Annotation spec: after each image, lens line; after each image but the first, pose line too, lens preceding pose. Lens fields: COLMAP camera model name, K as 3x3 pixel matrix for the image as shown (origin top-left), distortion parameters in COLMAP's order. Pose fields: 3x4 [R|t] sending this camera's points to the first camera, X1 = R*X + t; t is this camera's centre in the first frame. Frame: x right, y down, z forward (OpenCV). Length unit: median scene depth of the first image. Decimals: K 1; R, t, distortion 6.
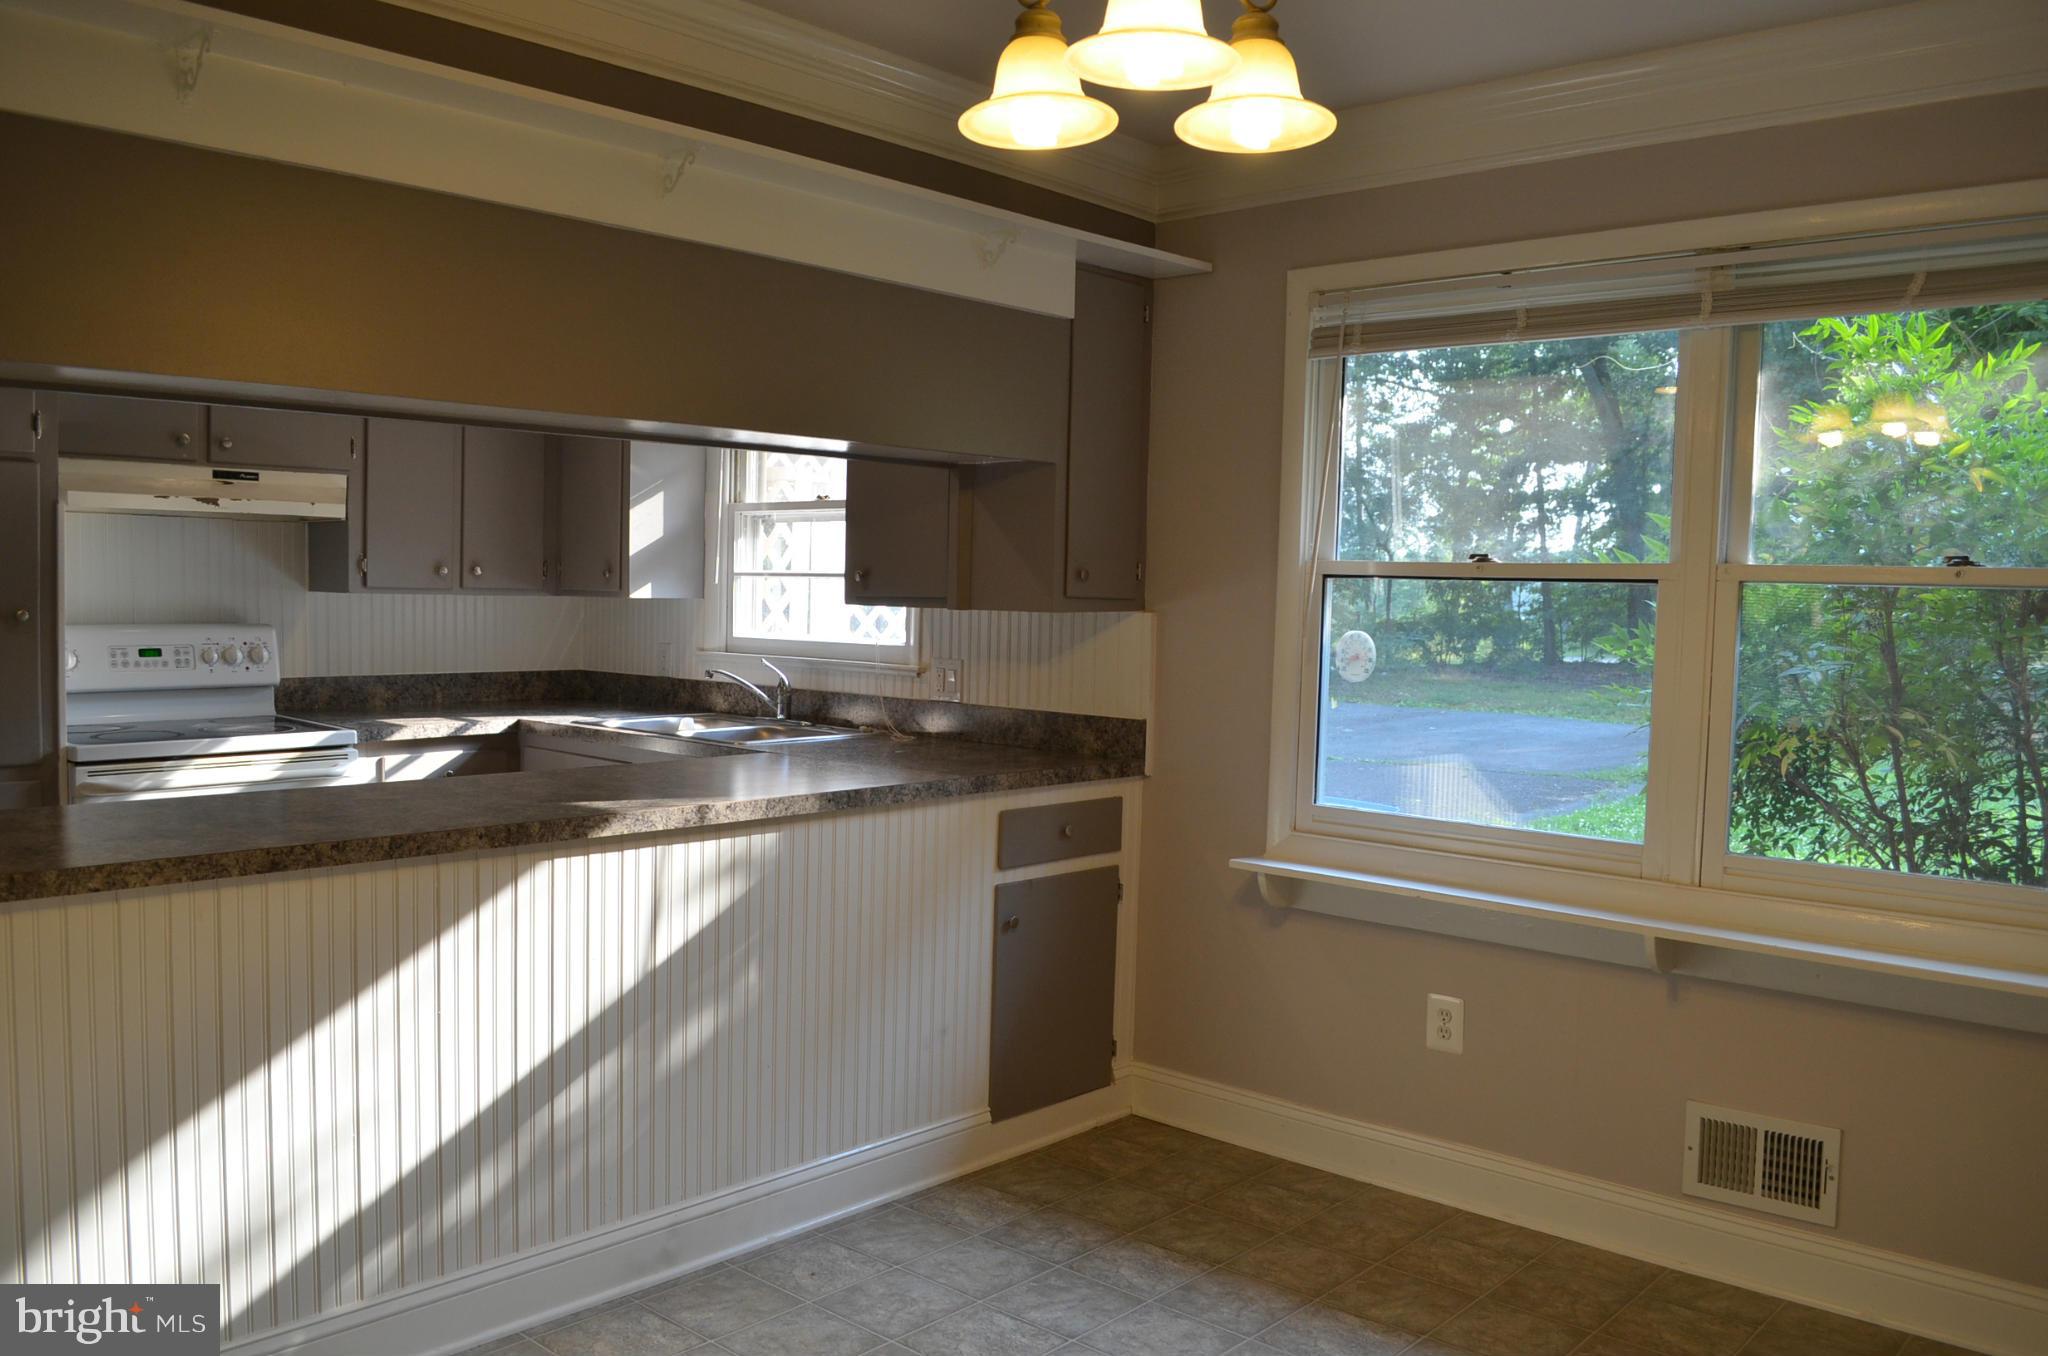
lens RADIAL K [[1616.0, 0, 1015.5], [0, 1616.0, 691.1], [0, 0, 1]] dist [-0.075026, 0.006461]
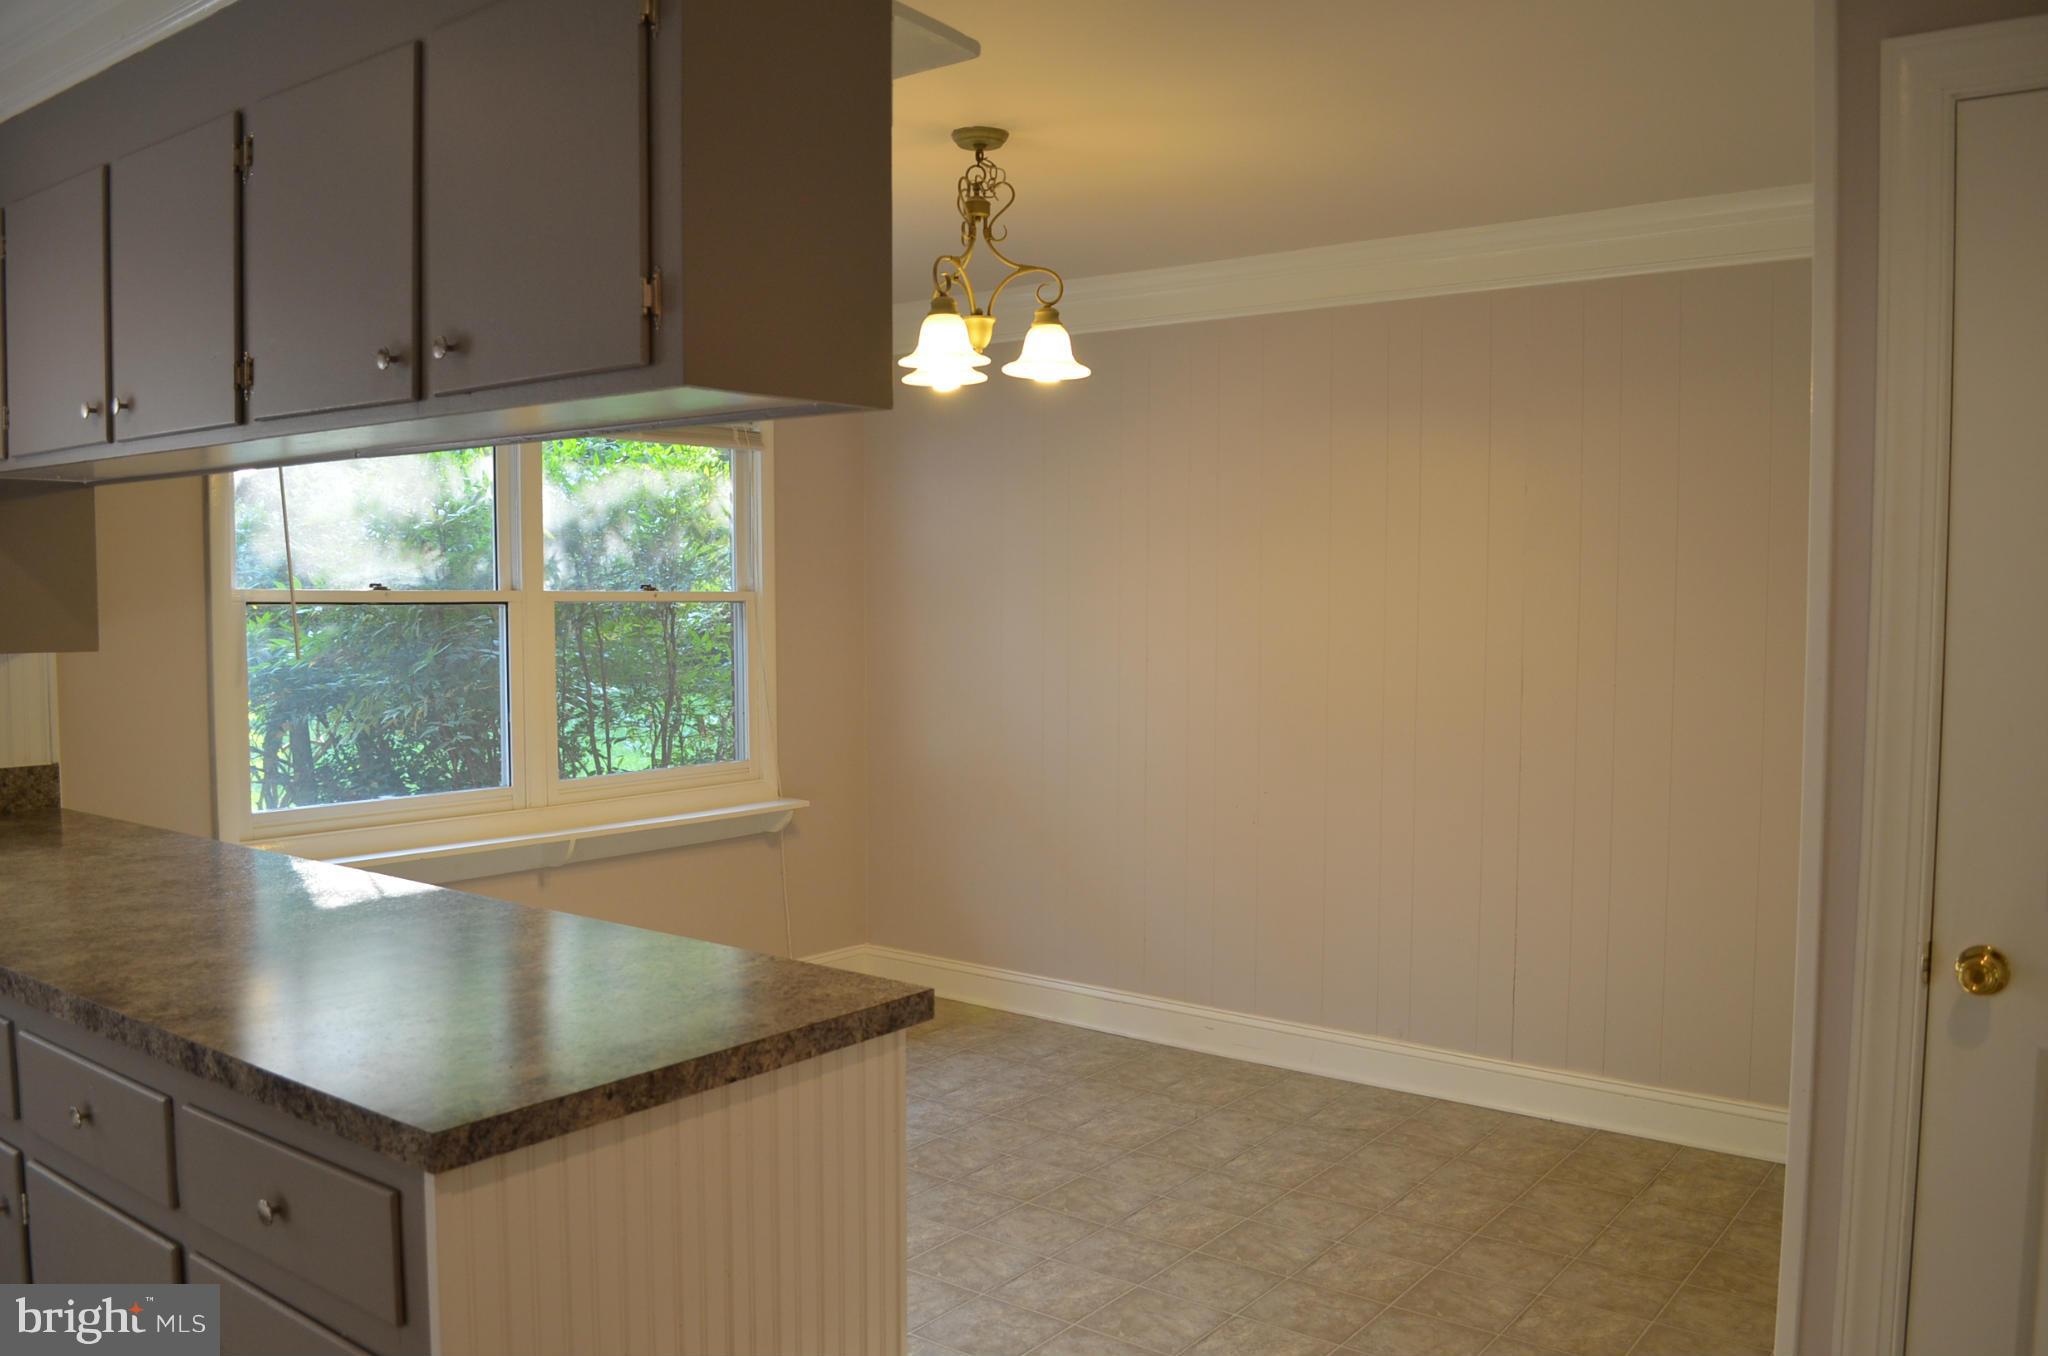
lens RADIAL K [[1616.0, 0, 1014.6], [0, 1616.0, 691.8], [0, 0, 1]] dist [-0.075026, 0.006461]
pose [[-0.089611, -0.080585, 0.992711, -0.828698], [0.057536, 0.994638, 0.085936, -0.066561], [-0.994314, 0.064817, -0.084494, 0.516647]]
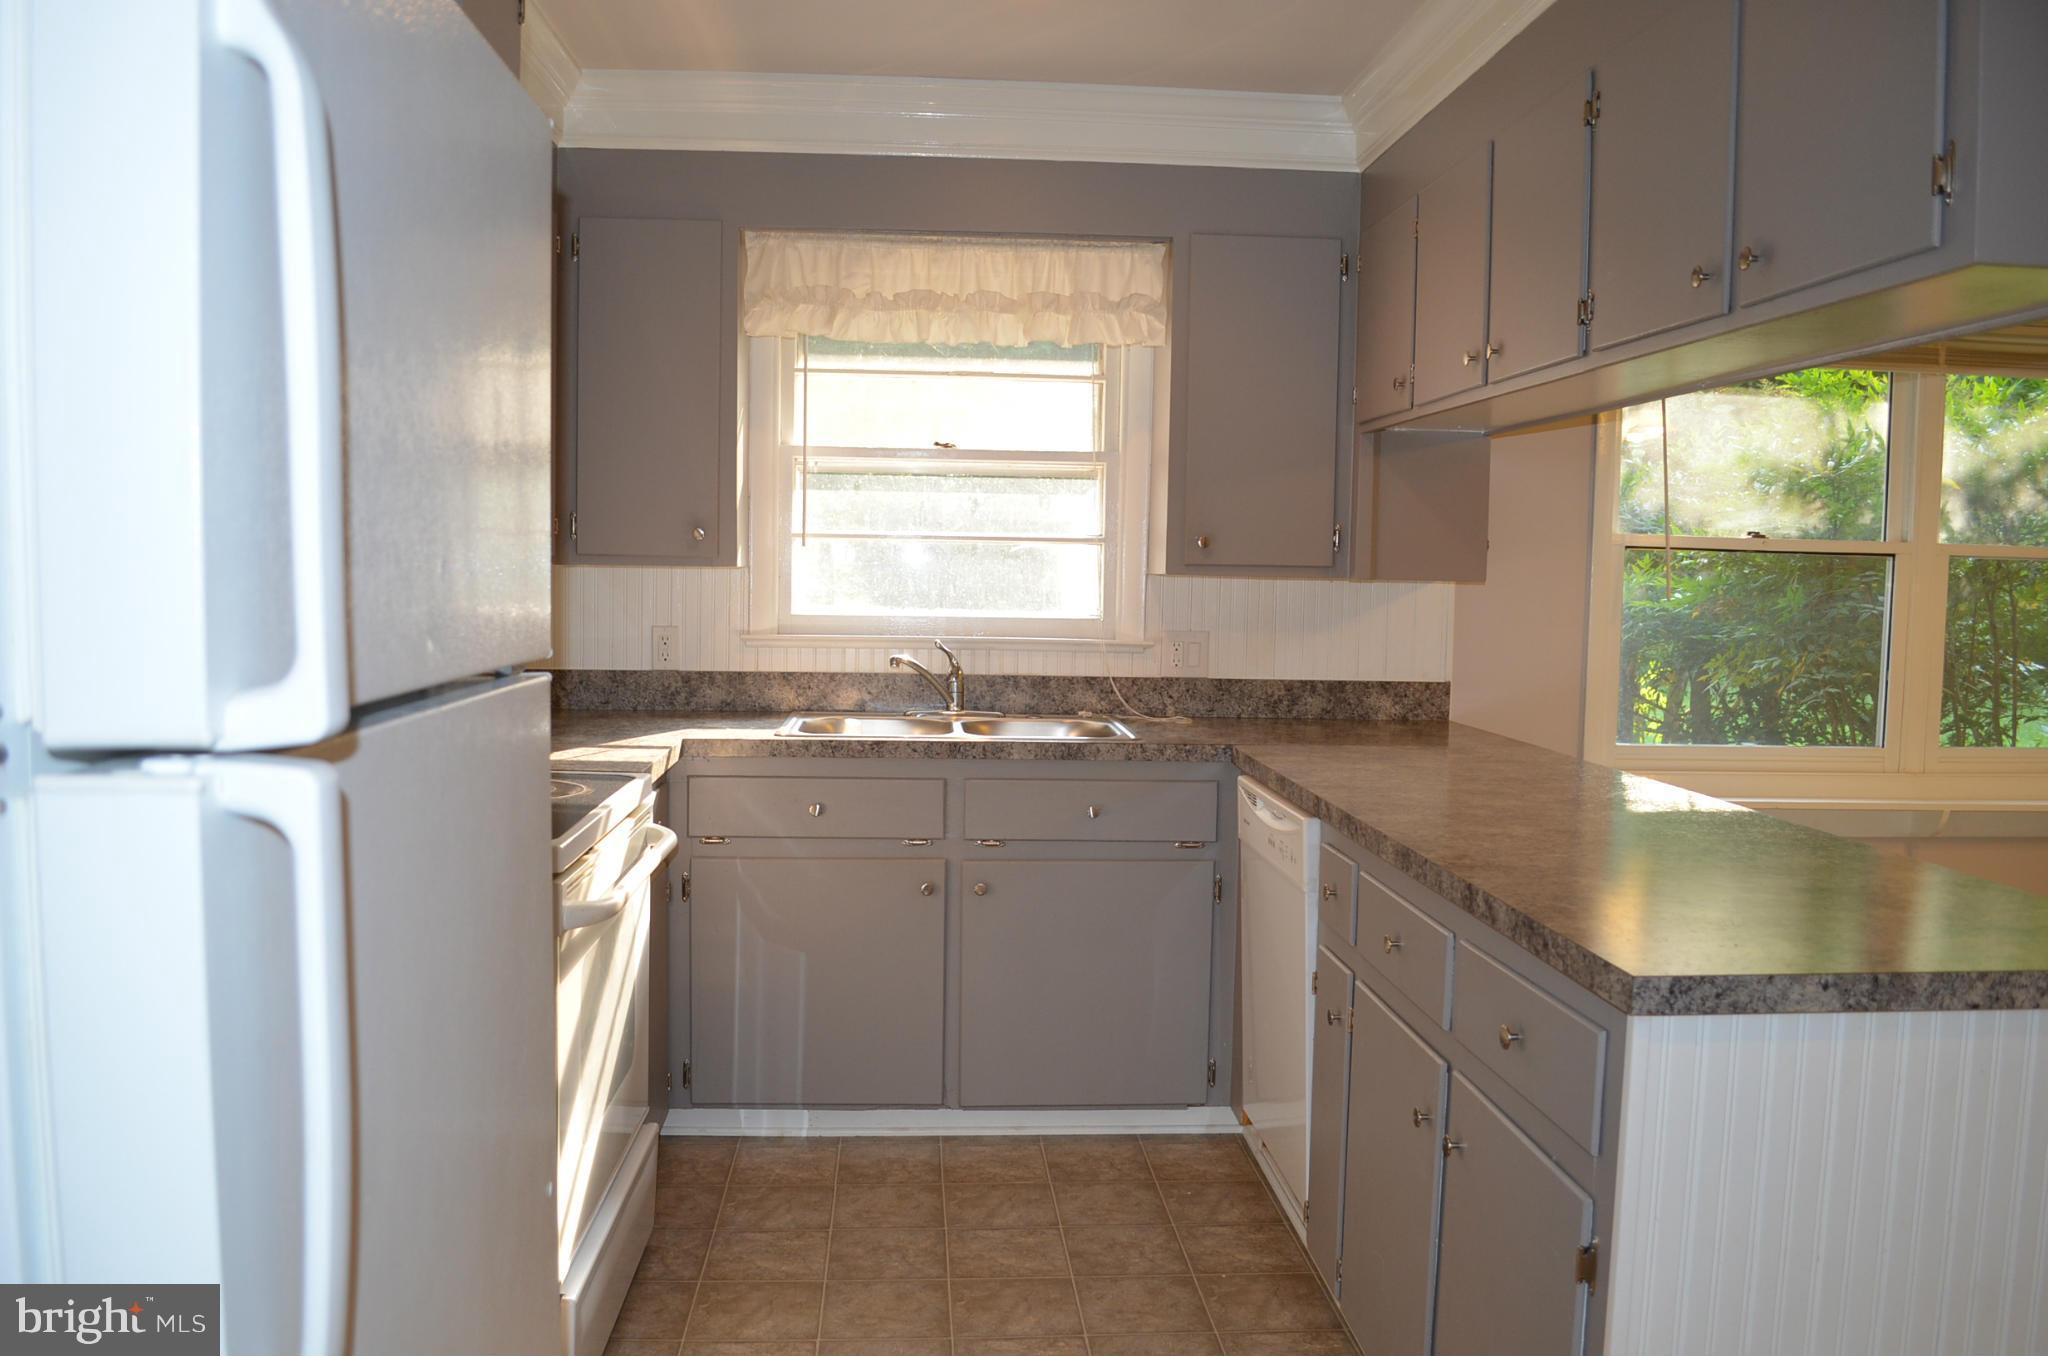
lens RADIAL K [[1616.0, 0, 1024.8], [0, 1616.0, 695.4], [0, 0, 1]] dist [-0.075026, 0.006461]
pose [[0.687141, -0.066434, 0.723480, -0.843546], [0.041166, 0.997771, 0.052523, -0.038788], [-0.725357, -0.006307, 0.688344, 0.466537]]
